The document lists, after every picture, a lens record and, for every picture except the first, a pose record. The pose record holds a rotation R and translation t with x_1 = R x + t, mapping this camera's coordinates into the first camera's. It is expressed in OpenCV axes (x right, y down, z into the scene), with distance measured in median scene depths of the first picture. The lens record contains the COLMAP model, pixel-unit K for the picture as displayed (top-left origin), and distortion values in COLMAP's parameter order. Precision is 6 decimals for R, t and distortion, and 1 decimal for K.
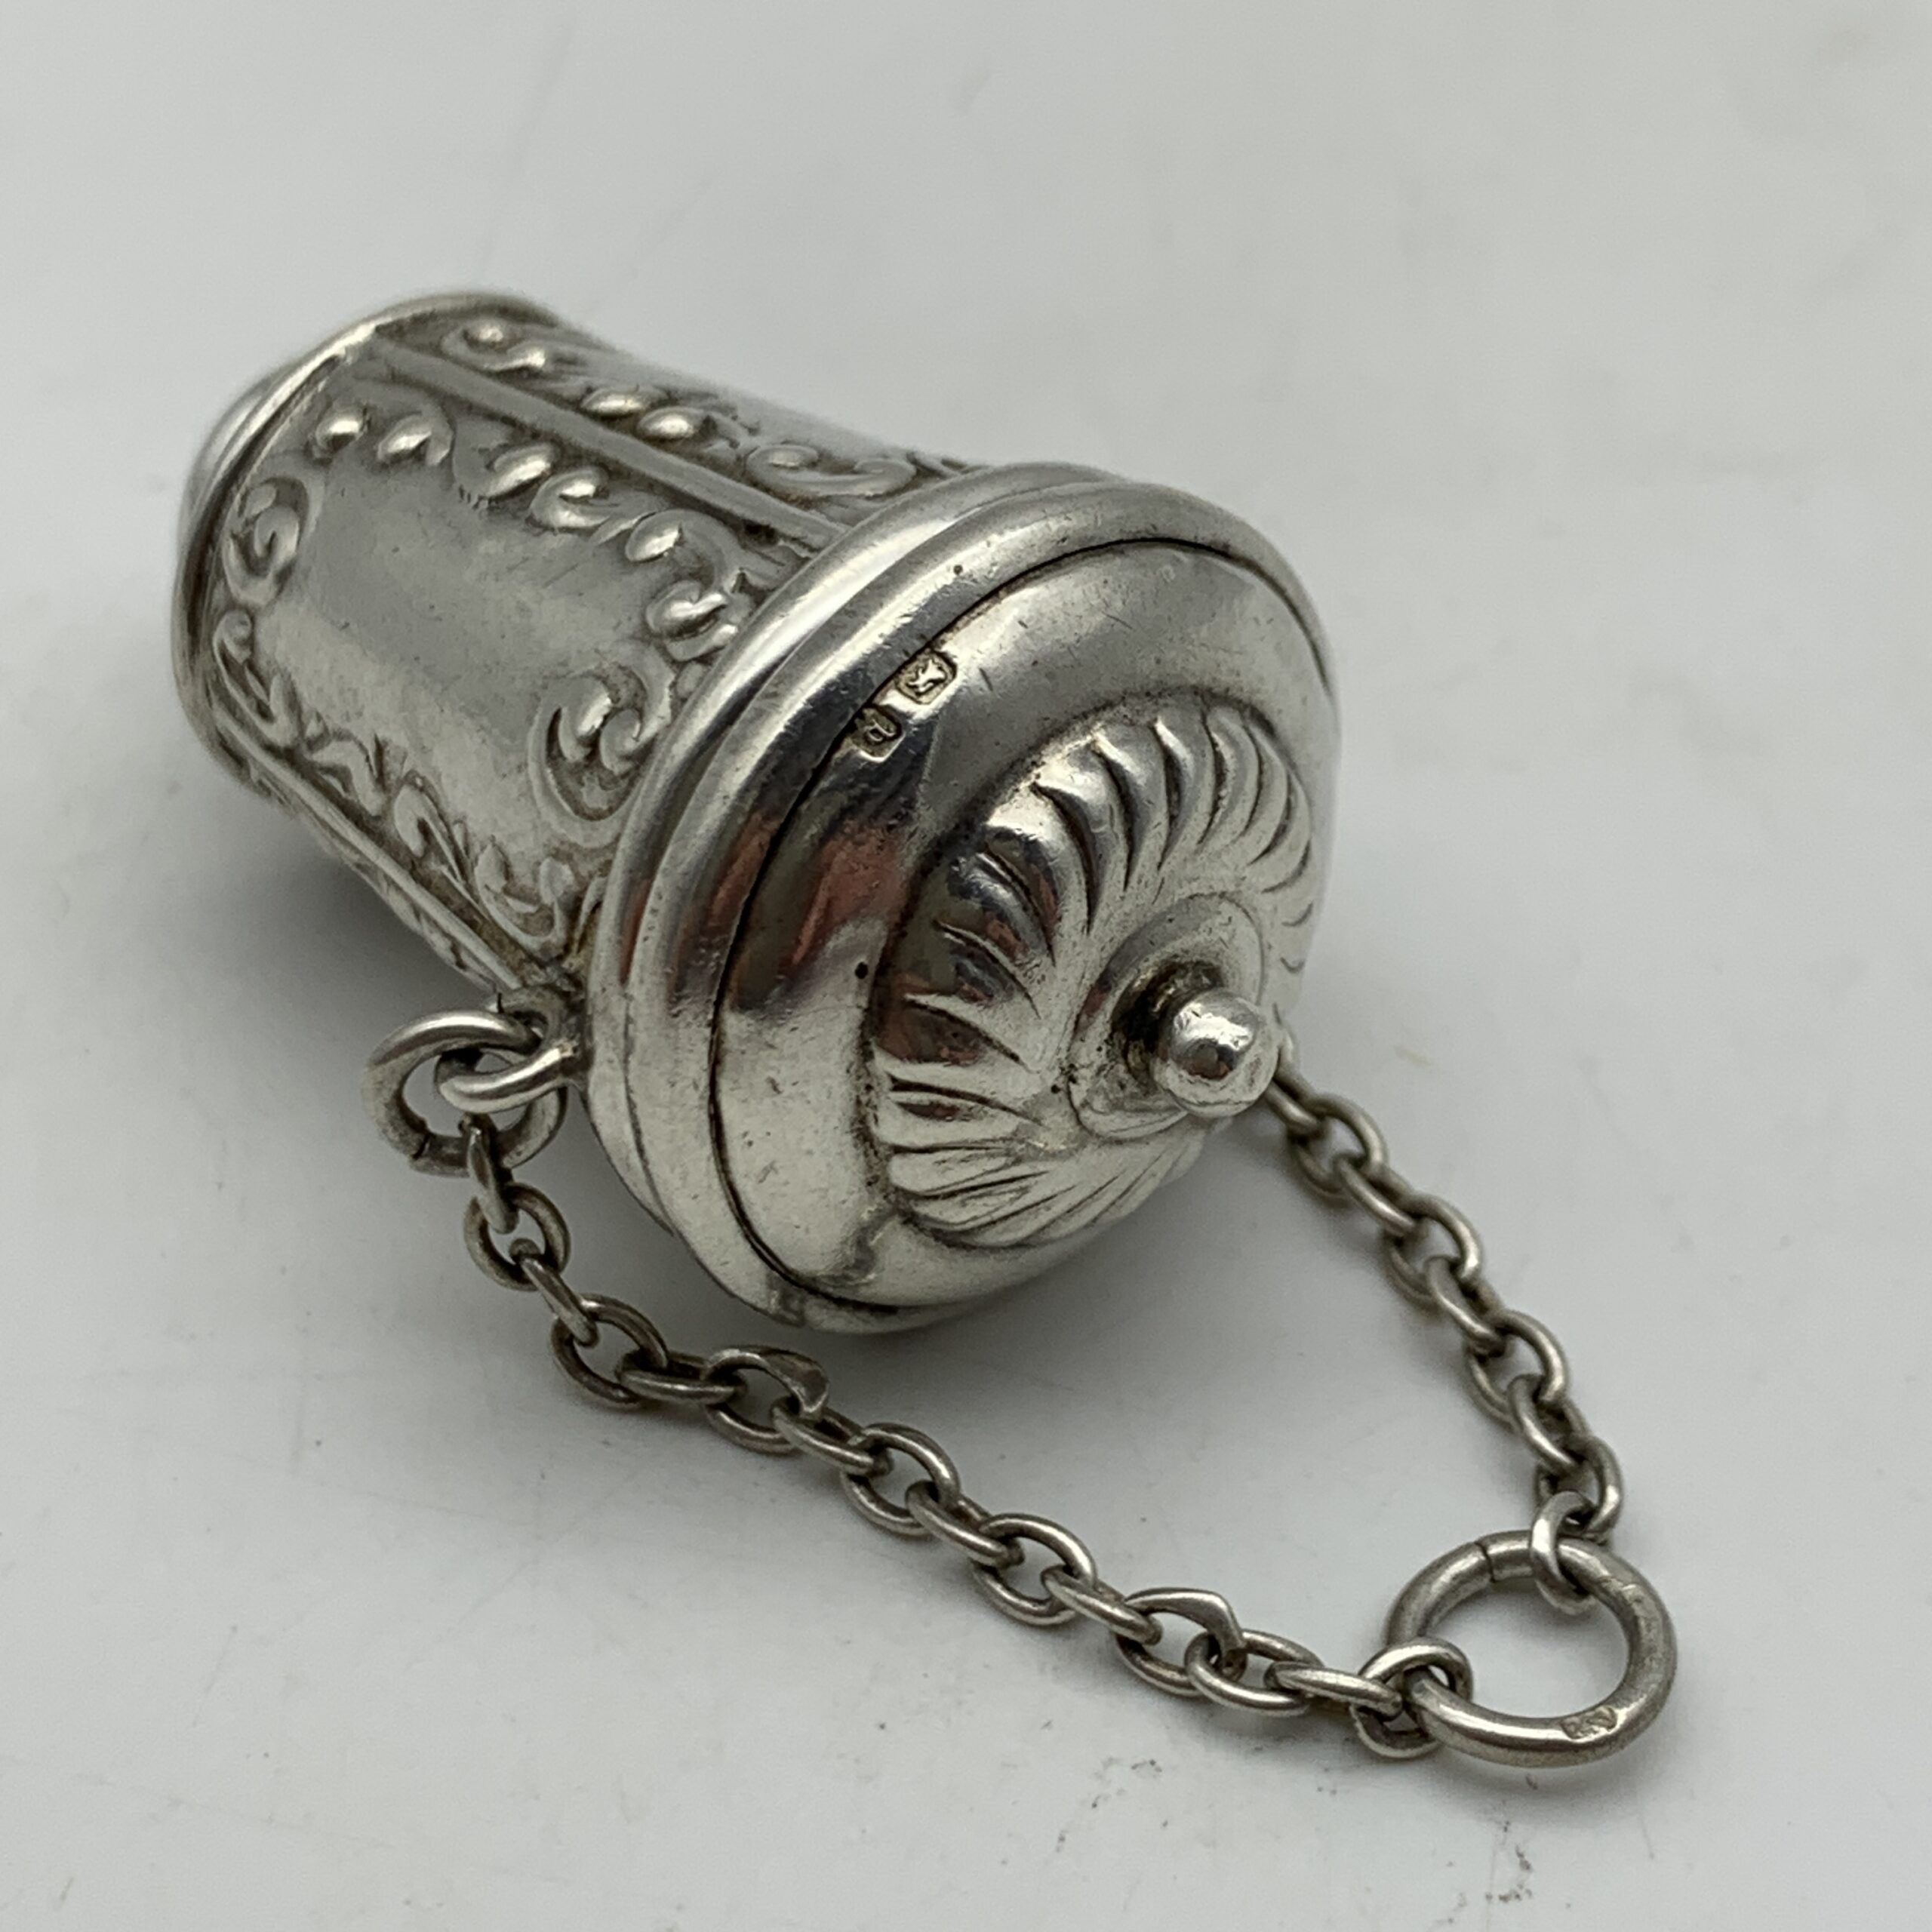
lens RADIAL K [[3858.9, 0, 966.0], [0, 3858.9, 966.0], [0, 0, 1]] dist [0.066261, 0.478185]
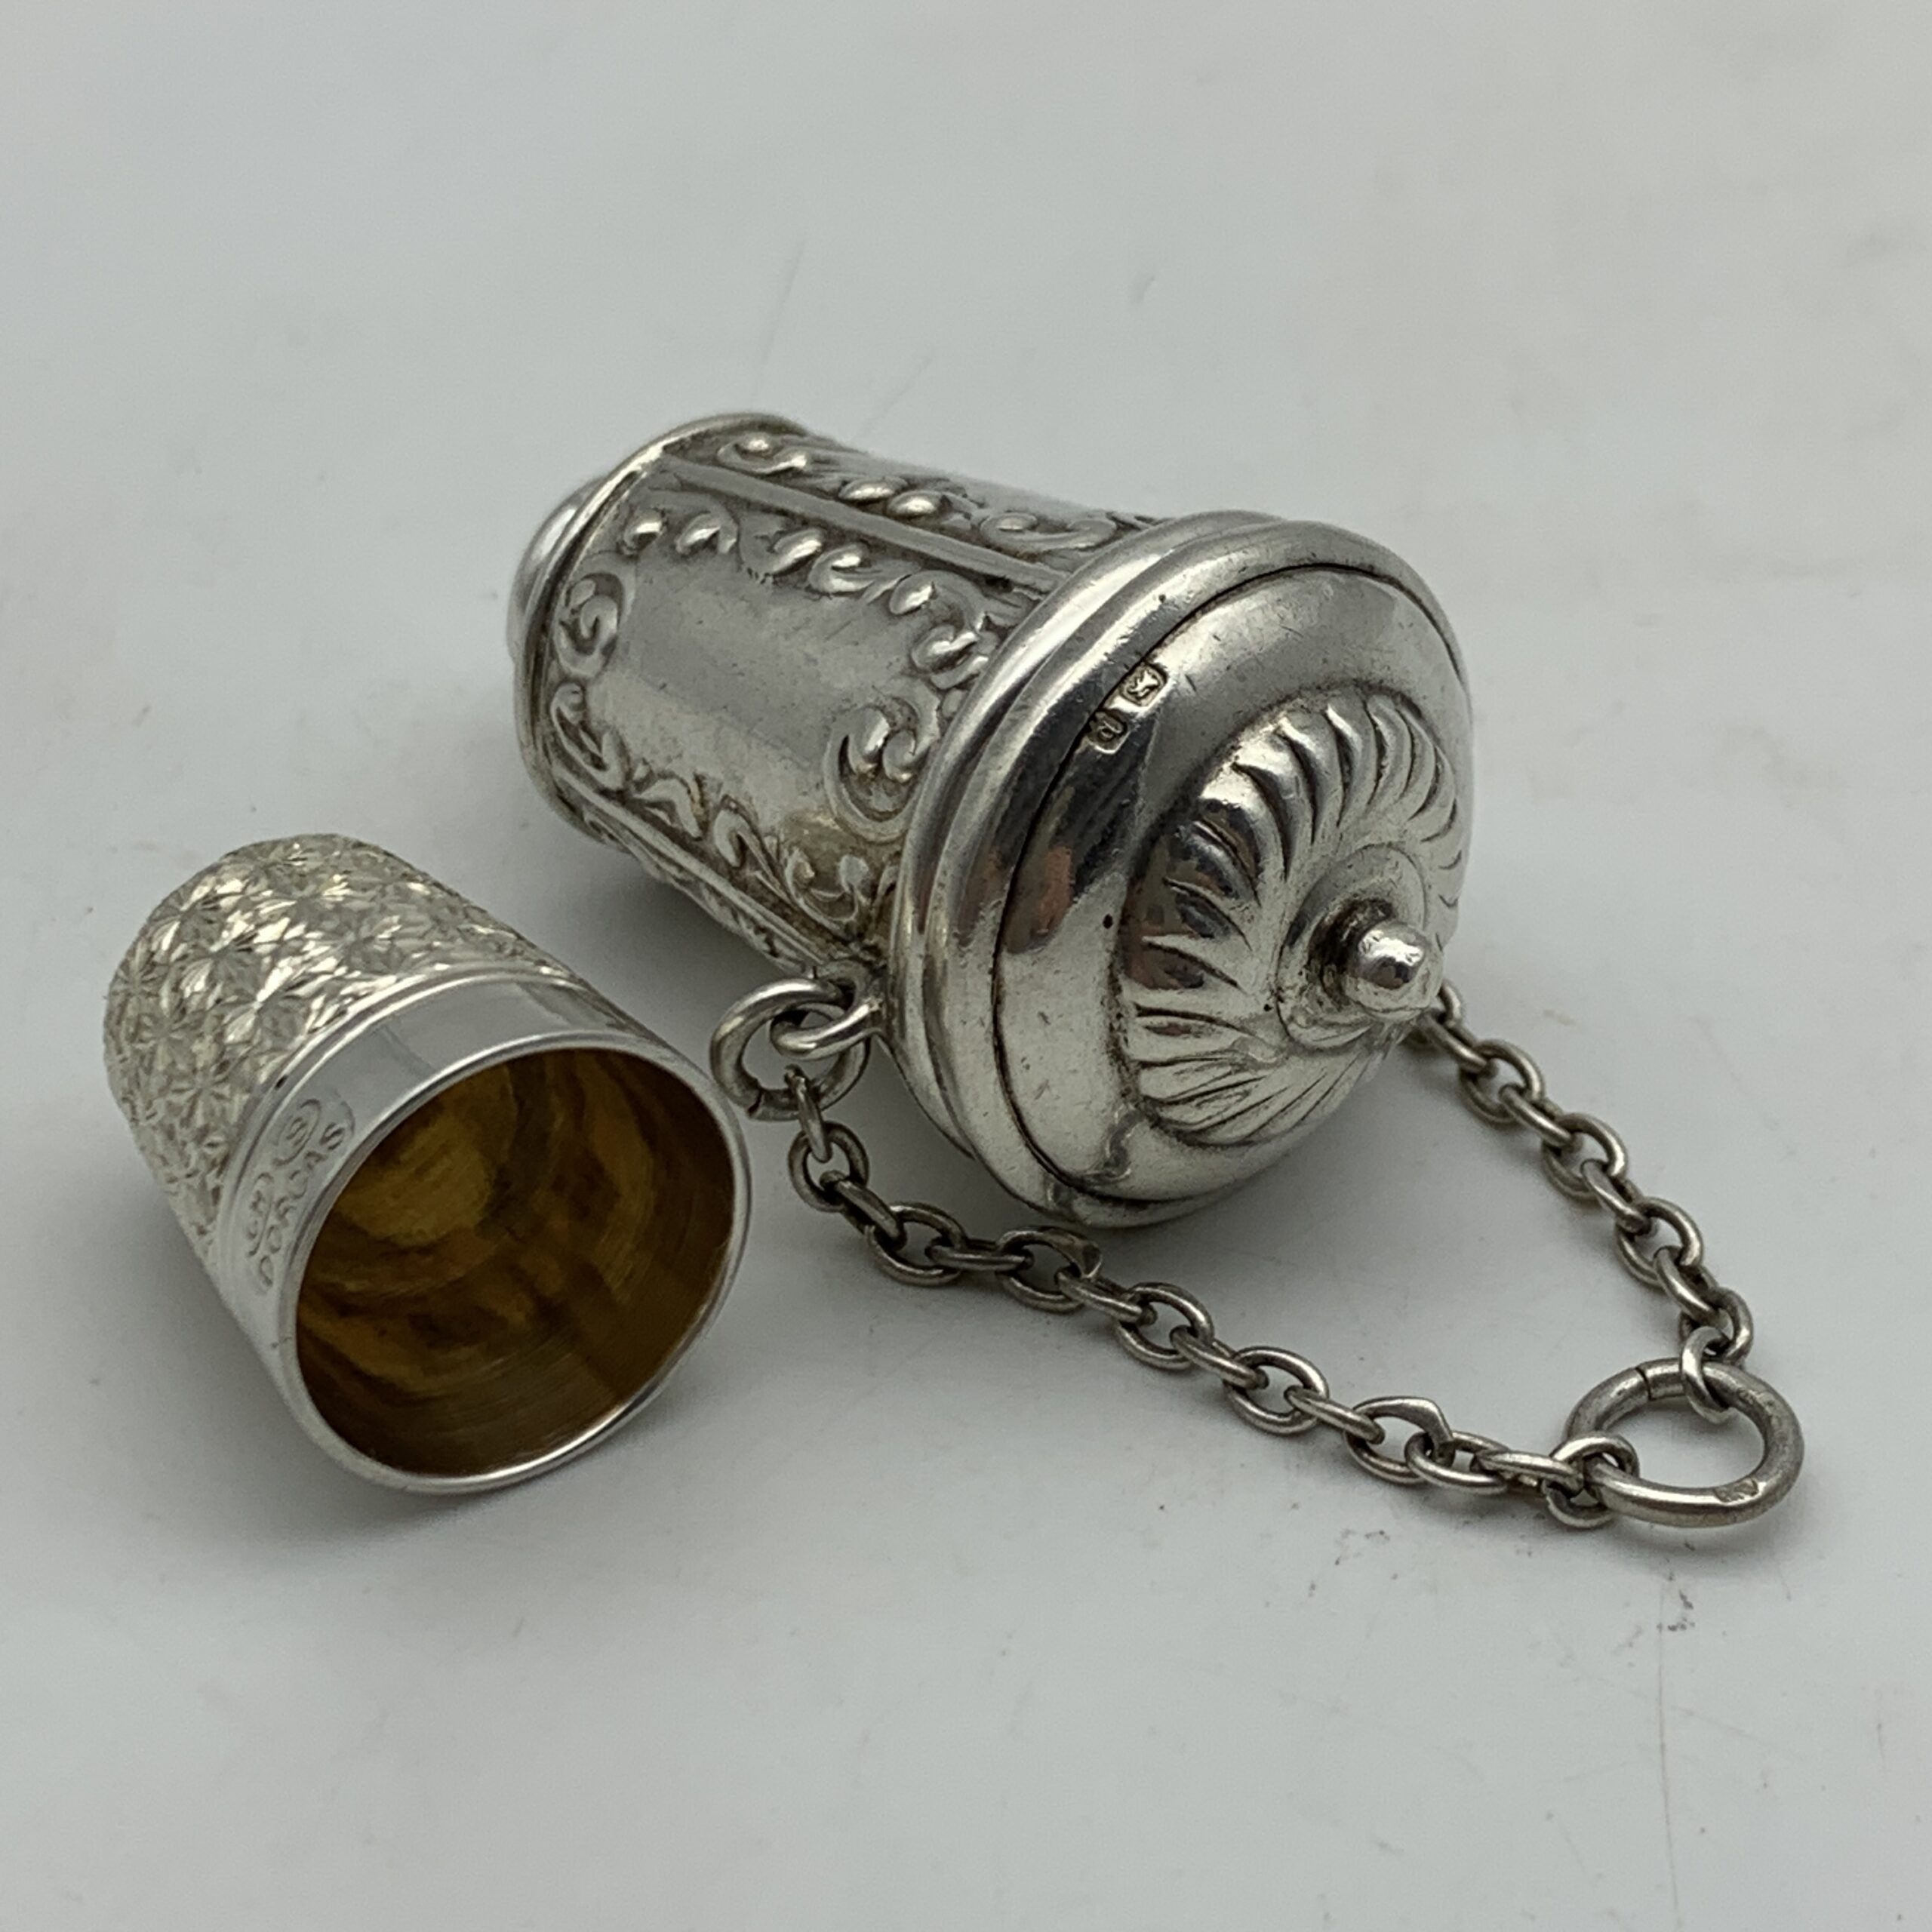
lens RADIAL K [[3858.9, 0, 966.0], [0, 3858.9, 966.0], [0, 0, 1]] dist [0.066261, 0.478185]
pose [[0.997037, -0.070425, -0.030947, -0.033916], [0.069559, 0.997178, -0.028232, 0.046157], [0.032848, 0.025996, 0.999122, -0.246911]]
